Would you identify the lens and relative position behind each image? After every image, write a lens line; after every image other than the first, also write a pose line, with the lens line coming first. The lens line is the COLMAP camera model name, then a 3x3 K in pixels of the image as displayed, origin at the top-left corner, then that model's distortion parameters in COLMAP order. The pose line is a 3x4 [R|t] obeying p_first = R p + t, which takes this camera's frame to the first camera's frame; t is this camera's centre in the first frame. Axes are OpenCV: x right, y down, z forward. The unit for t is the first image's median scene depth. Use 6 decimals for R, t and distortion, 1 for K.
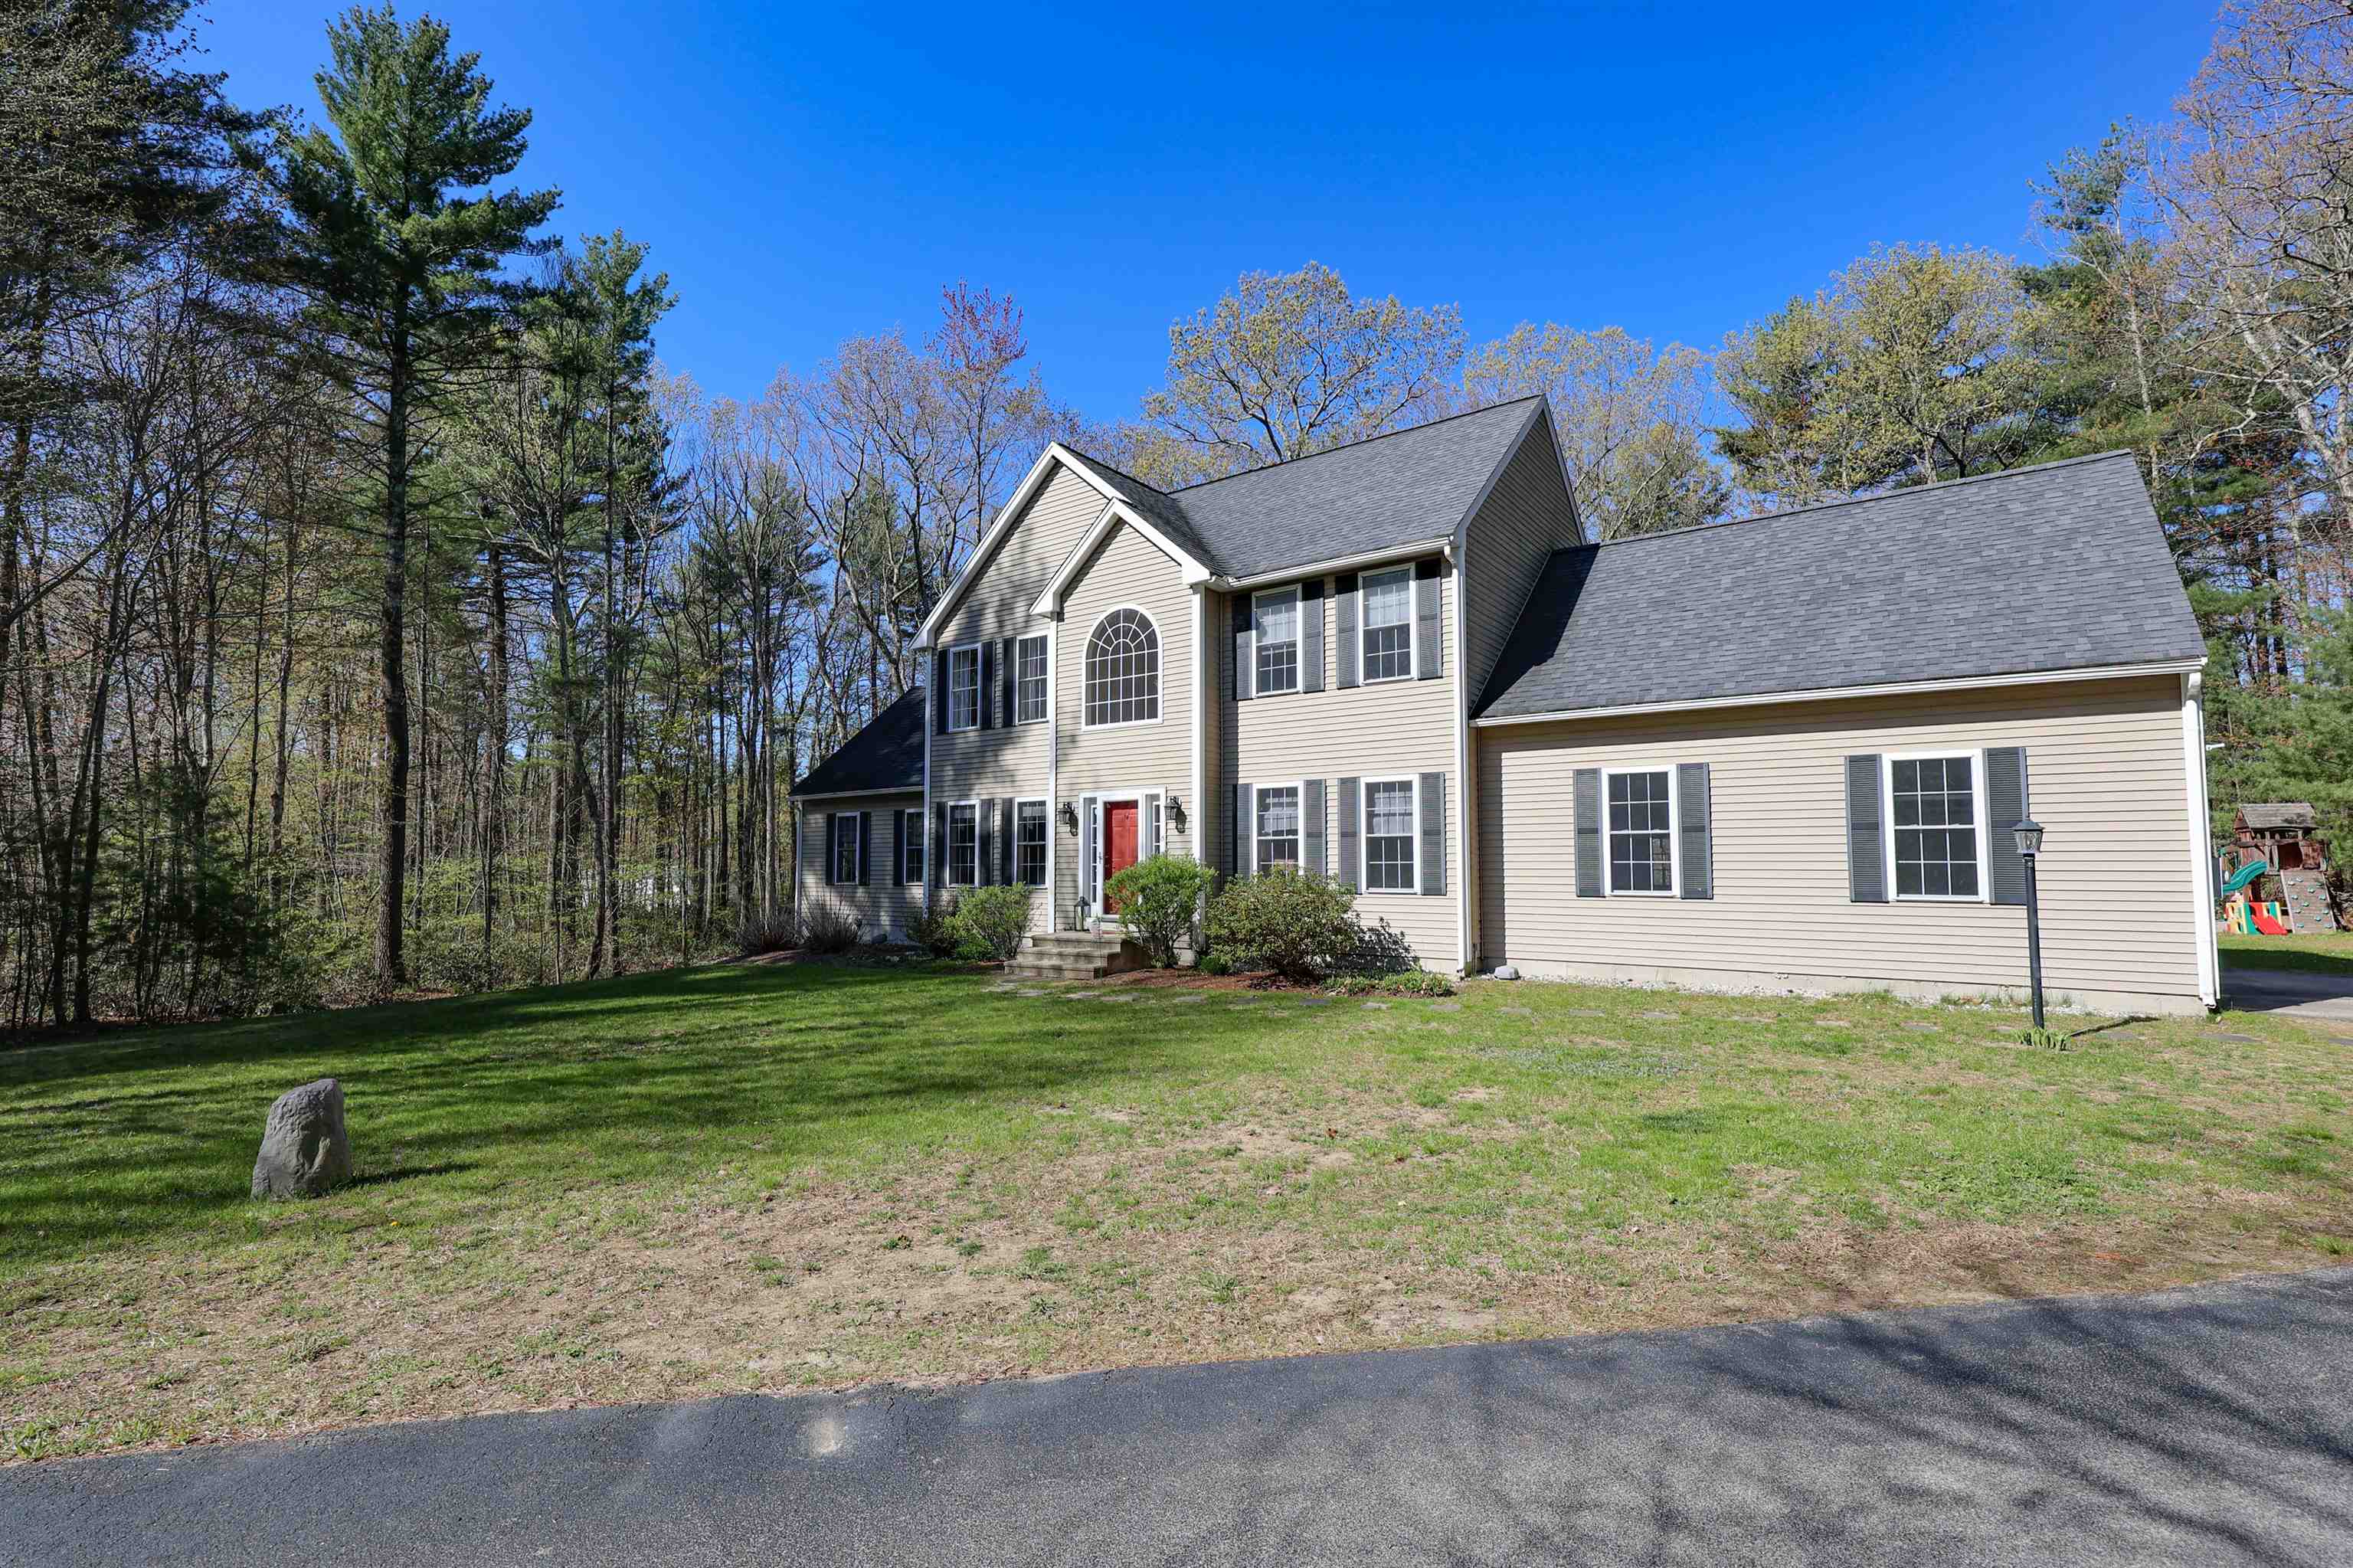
lens RADIAL K [[1040.2, 0, 1180.0], [0, 1040.2, 802.8], [0, 0, 1]] dist [-0.002722, -0.000548]
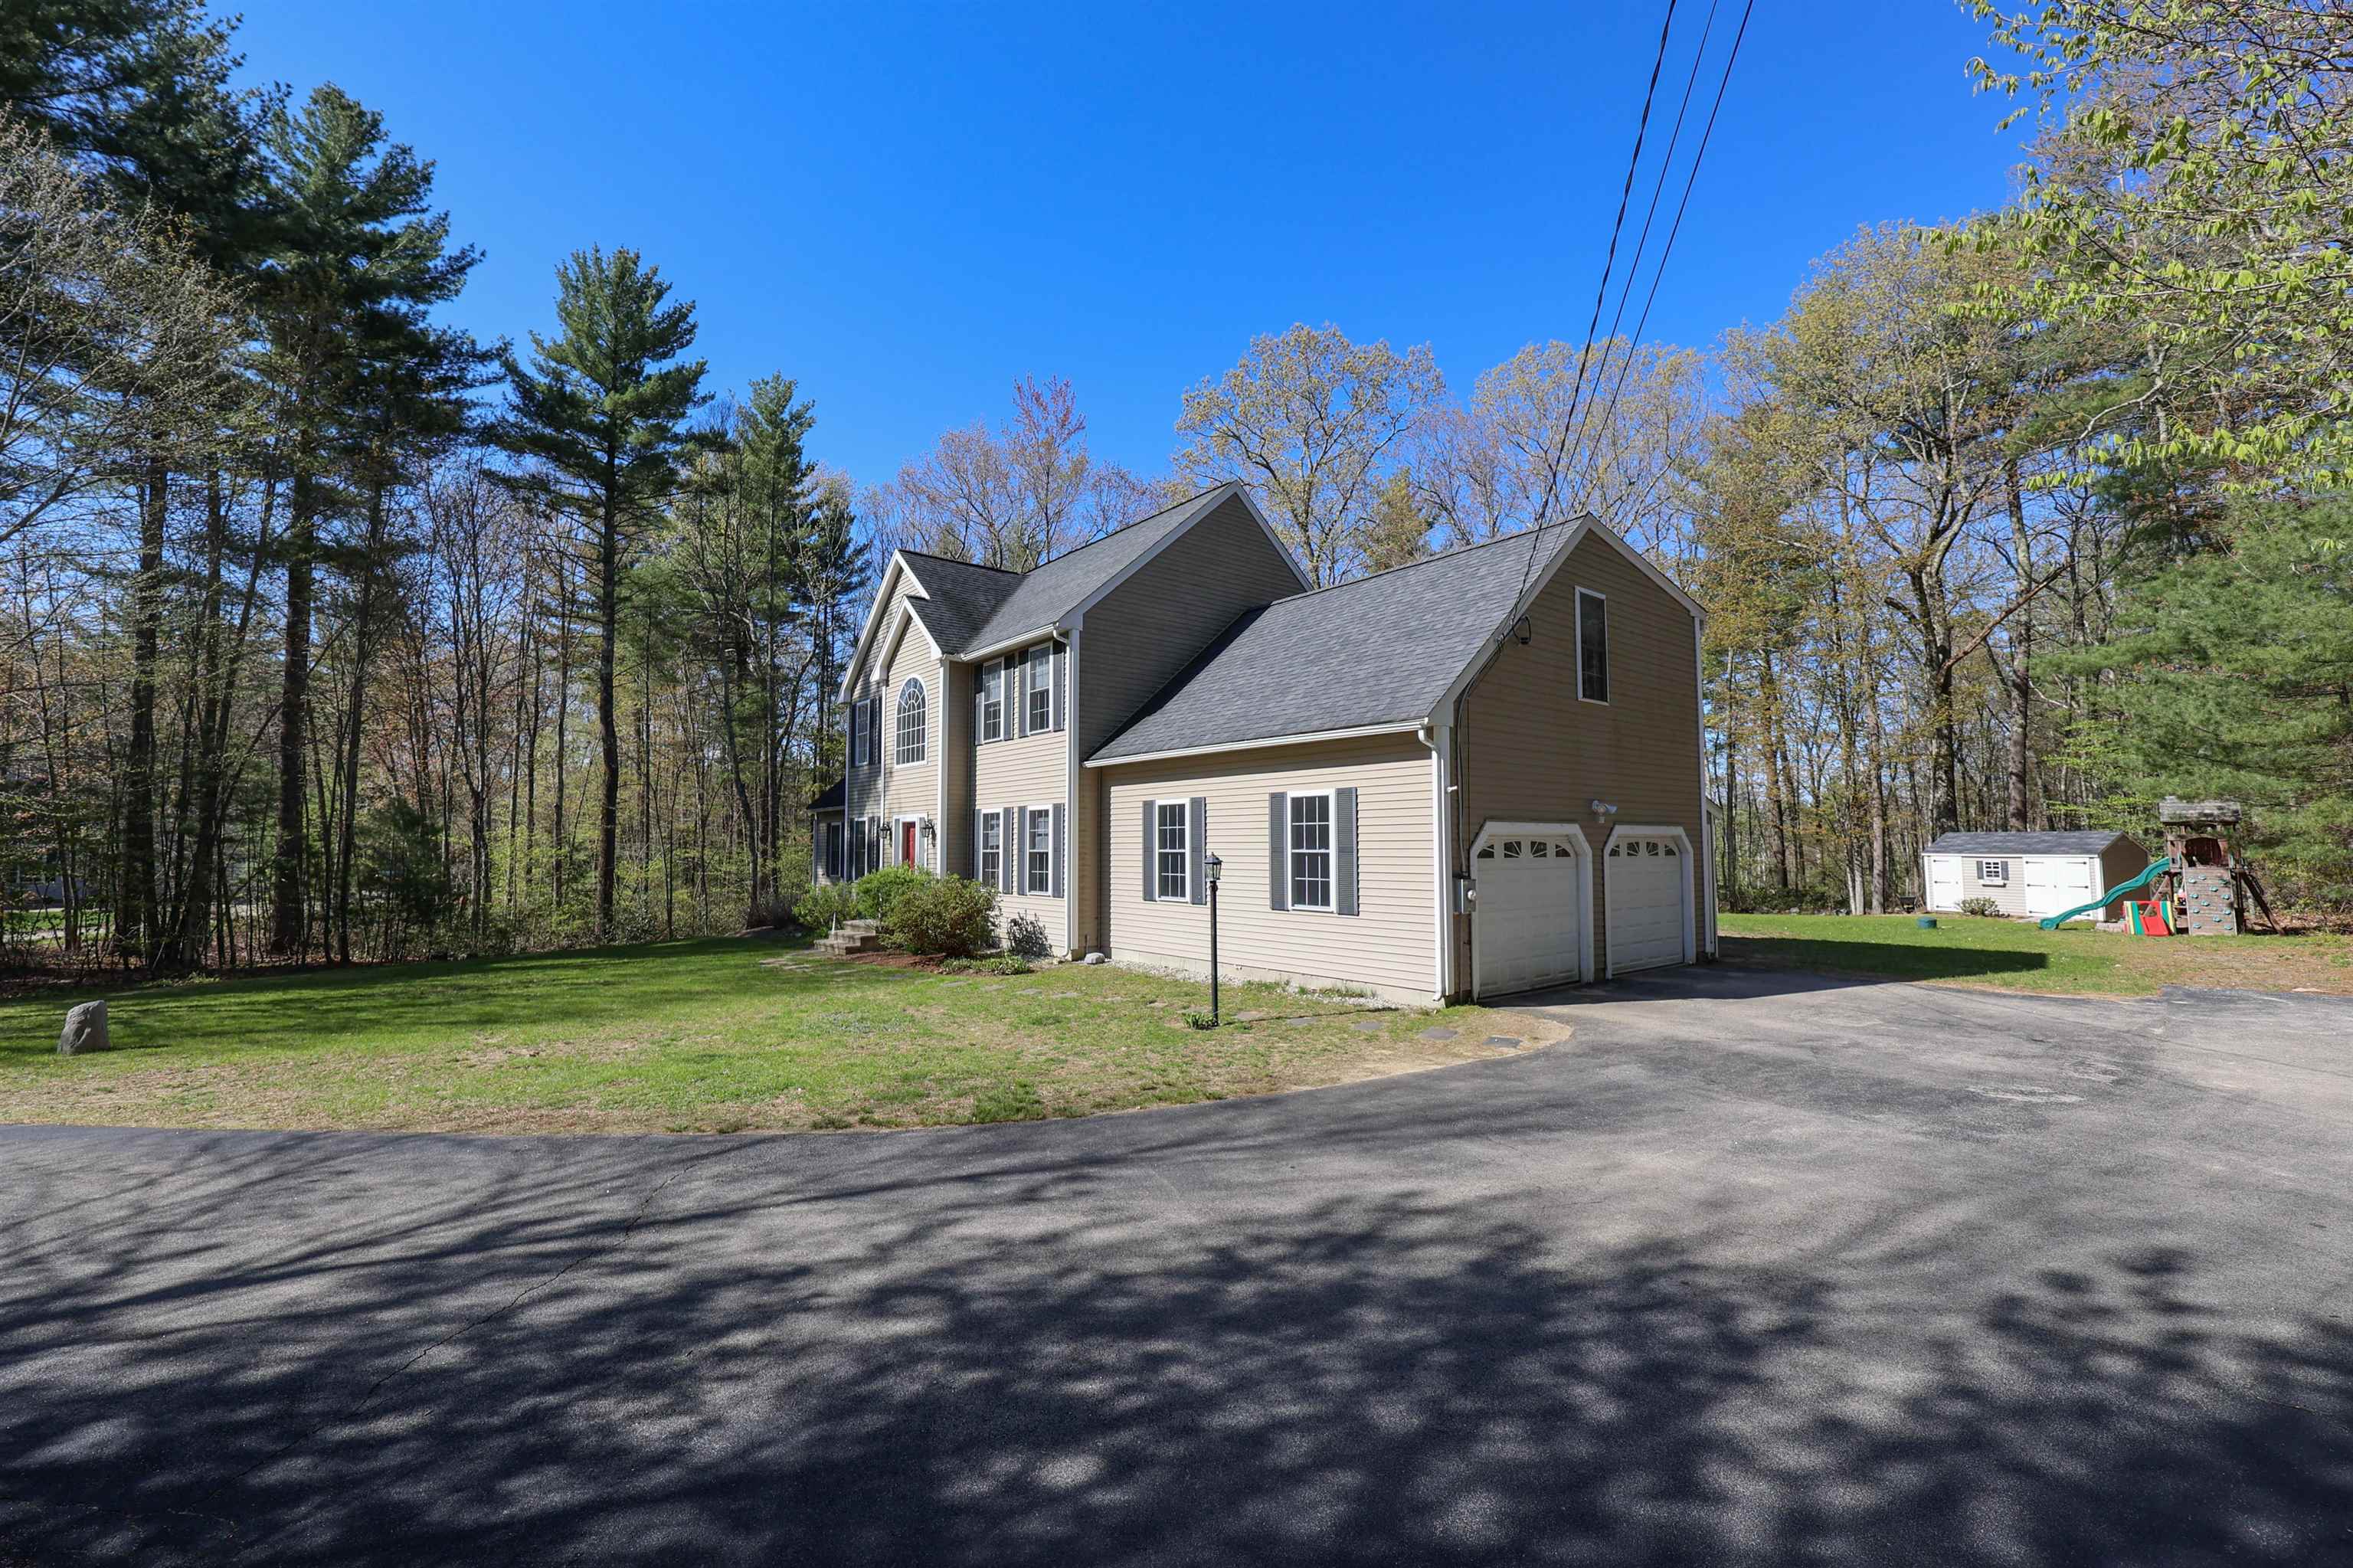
lens RADIAL K [[969.3, 0, 1177.8], [0, 969.3, 773.2], [0, 0, 1]] dist [0.003182, 0.000564]
pose [[0.966667, -0.023595, -0.254946, 0.621671], [0.019796, 0.999652, -0.017458, -0.037795], [0.255269, 0.011829, 0.966798, -0.117971]]
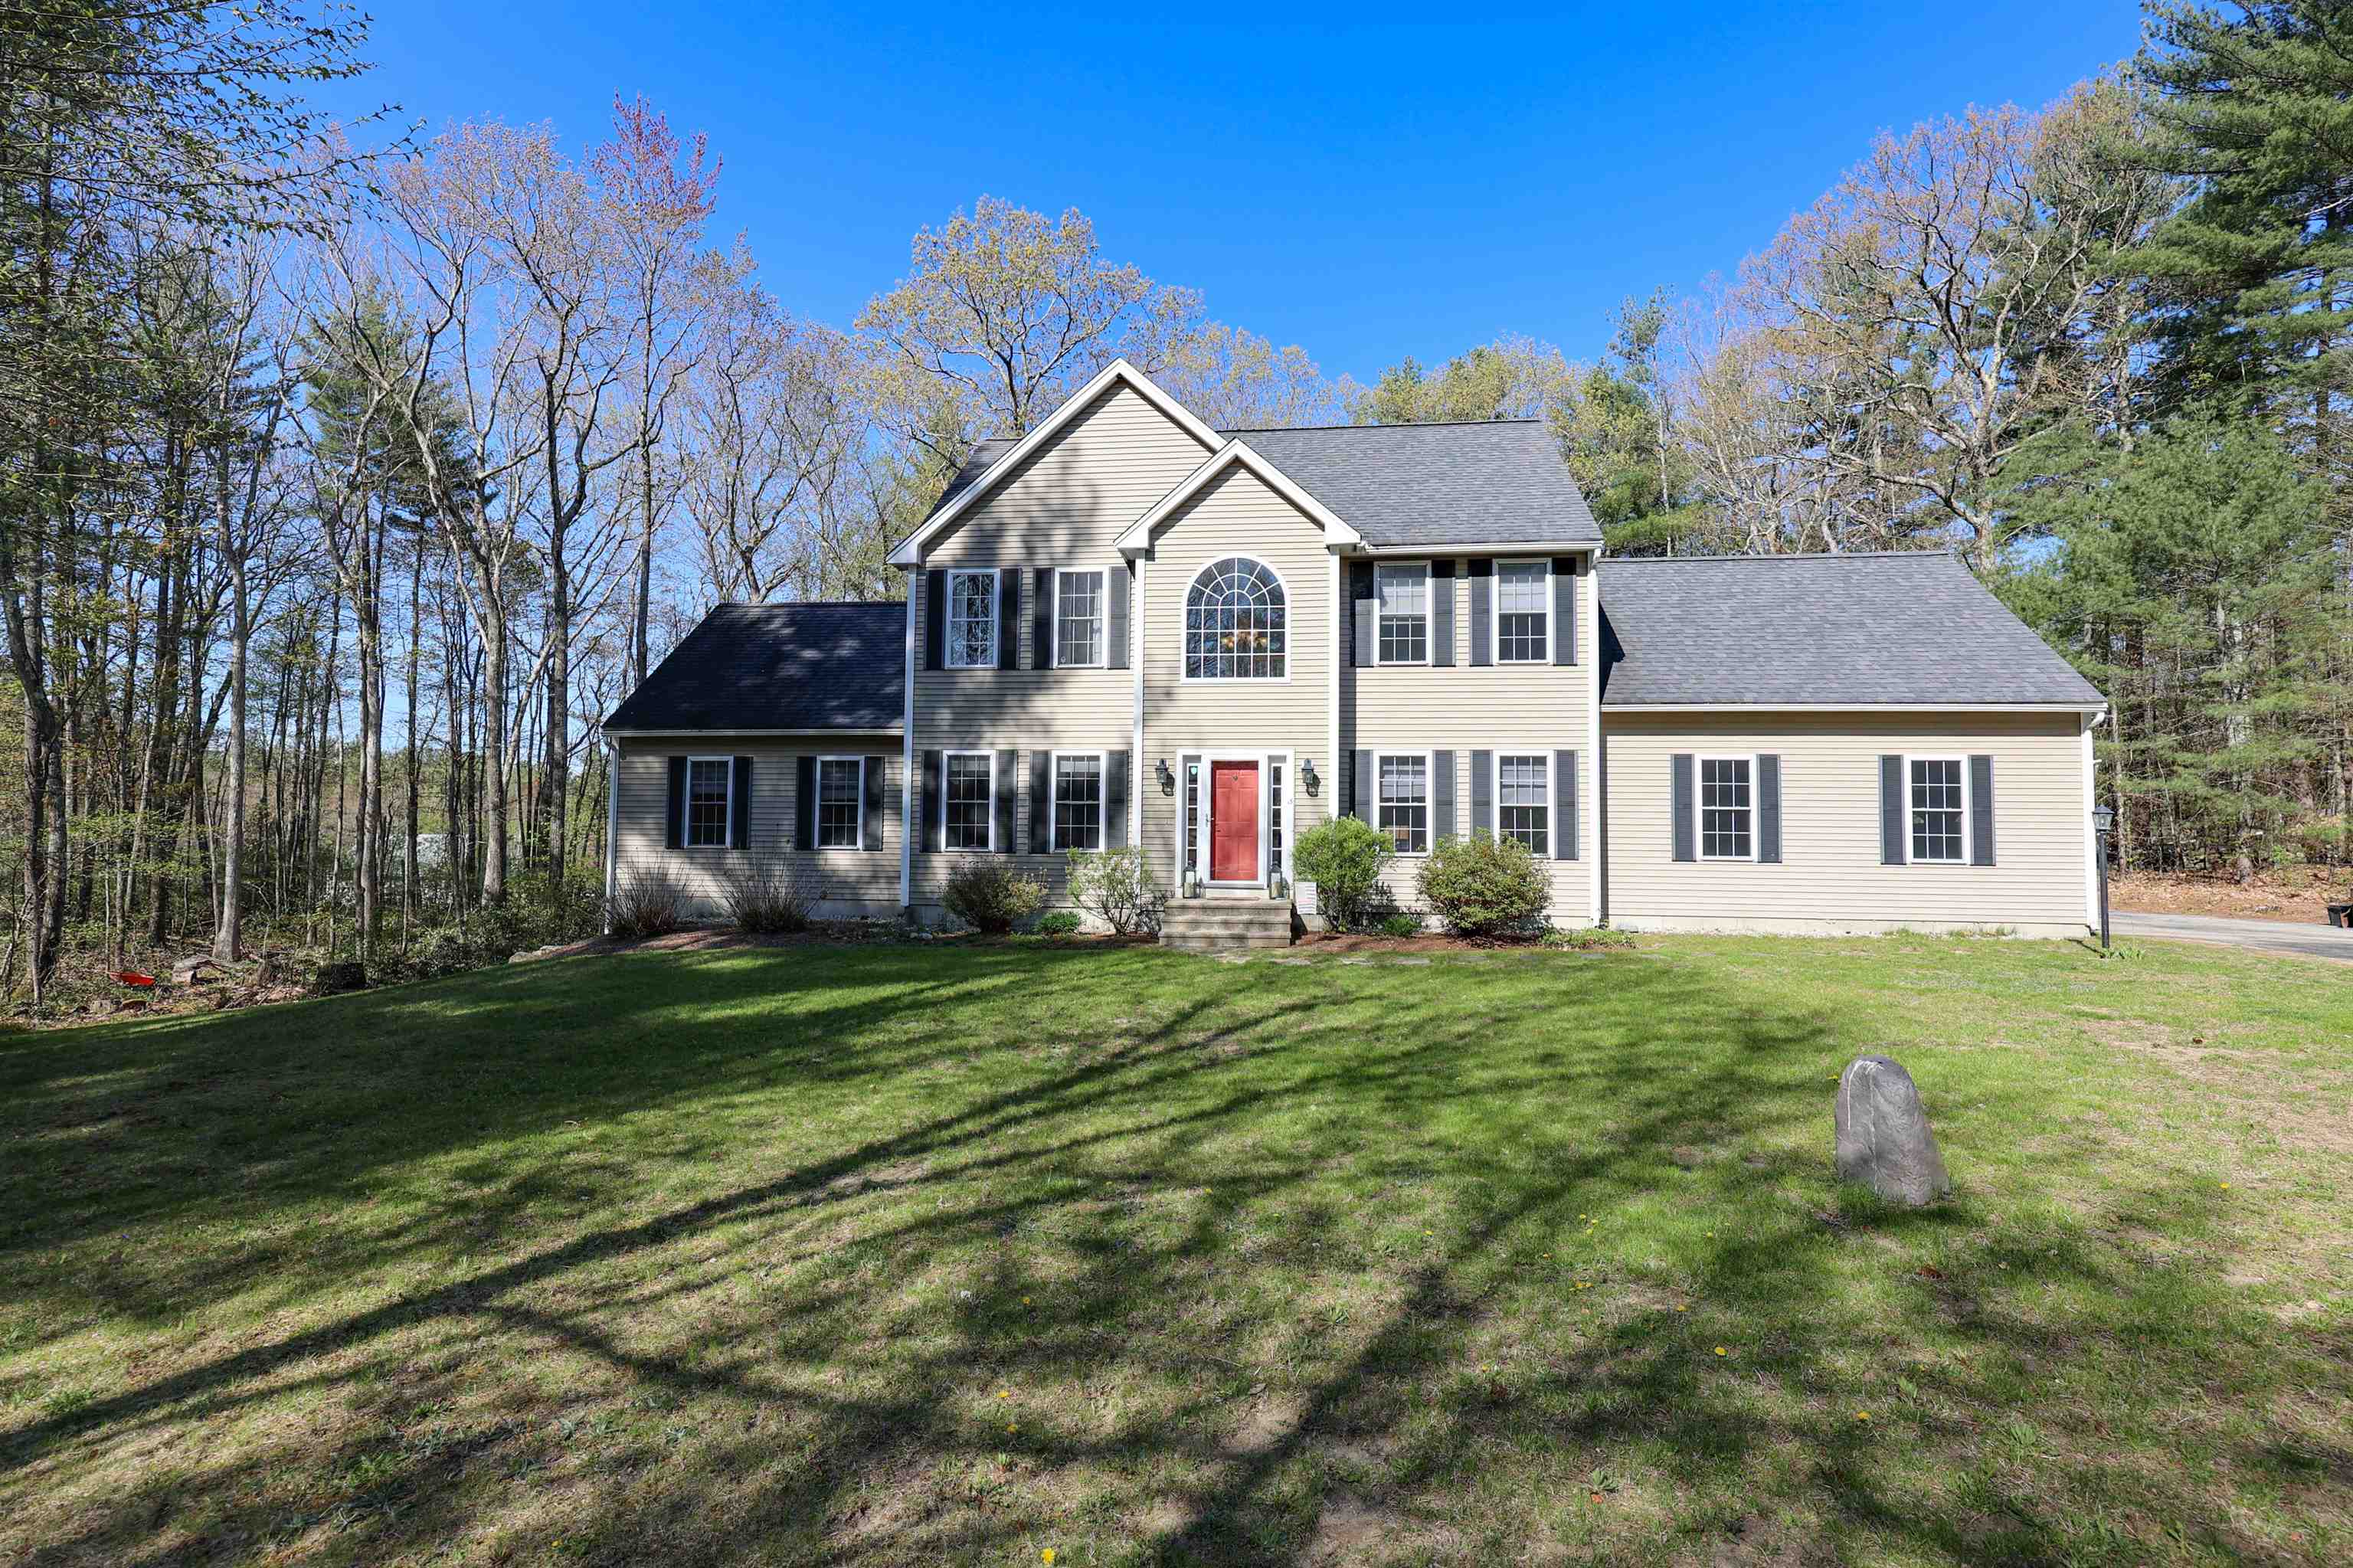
lens RADIAL K [[1040.2, 0, 1183.2], [0, 1040.2, 784.1], [0, 0, 1]] dist [-0.002722, -0.000548]
pose [[0.869568, 0.032161, 0.492765, -0.589688], [-0.041318, 0.999116, 0.007705, 0.014289], [-0.492082, -0.027060, 0.870128, 0.208640]]
